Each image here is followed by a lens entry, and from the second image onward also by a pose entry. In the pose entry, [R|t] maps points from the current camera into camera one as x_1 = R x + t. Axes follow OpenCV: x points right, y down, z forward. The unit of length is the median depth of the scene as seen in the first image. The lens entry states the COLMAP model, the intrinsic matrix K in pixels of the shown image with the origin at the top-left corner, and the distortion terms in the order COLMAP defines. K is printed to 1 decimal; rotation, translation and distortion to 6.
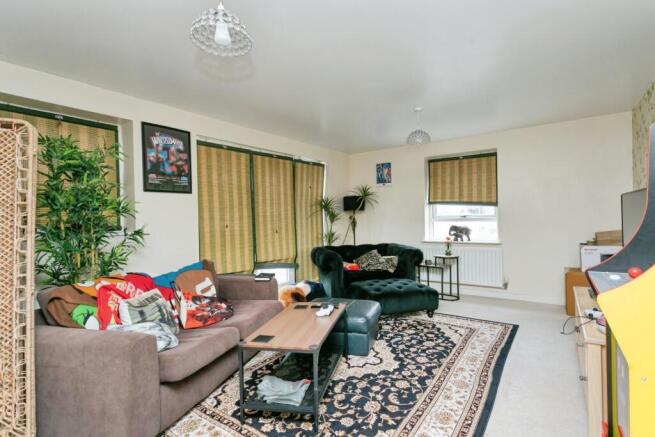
lens RADIAL K [[333.2, 0, 338.8], [0, 333.2, 219.5], [0, 0, 1]] dist [-0.000289, 0.001264]
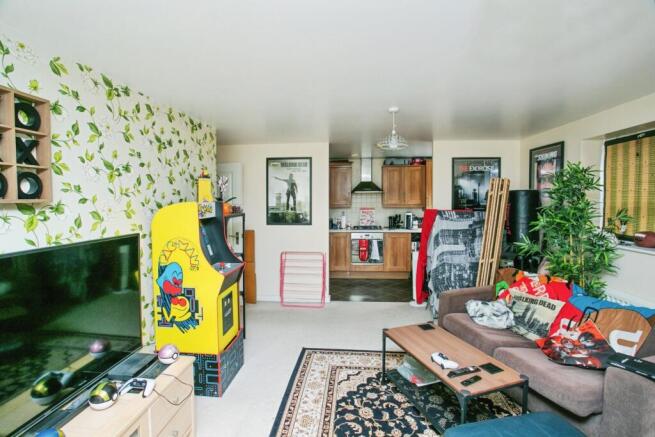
lens RADIAL K [[333.2, 0, 338.8], [0, 333.2, 219.5], [0, 0, 1]] dist [-0.000289, 0.001264]
pose [[-0.861088, 0.056362, -0.505323, 0.386982], [0.021332, 0.996967, 0.074847, -0.099209], [0.508009, 0.053670, -0.859678, 1.019924]]
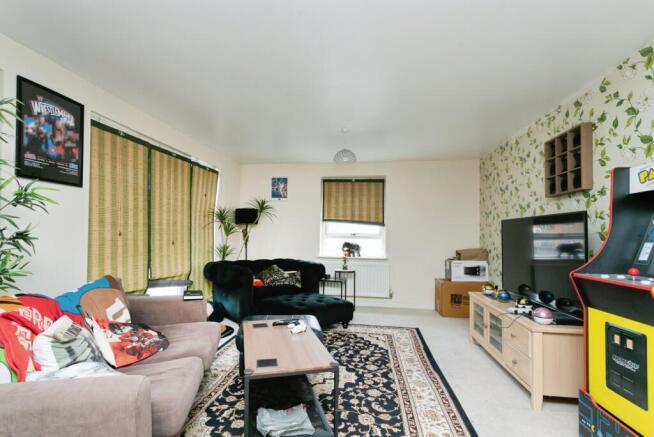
lens RADIAL K [[329.8, 0, 325.0], [0, 329.8, 228.2], [0, 0, 1]] dist [0.001312, 0.001034]
pose [[0.898325, 0.047278, 0.436780, -0.247344], [-0.033584, 0.998674, -0.039025, 0.022243], [-0.438046, 0.020388, 0.898721, 0.090423]]
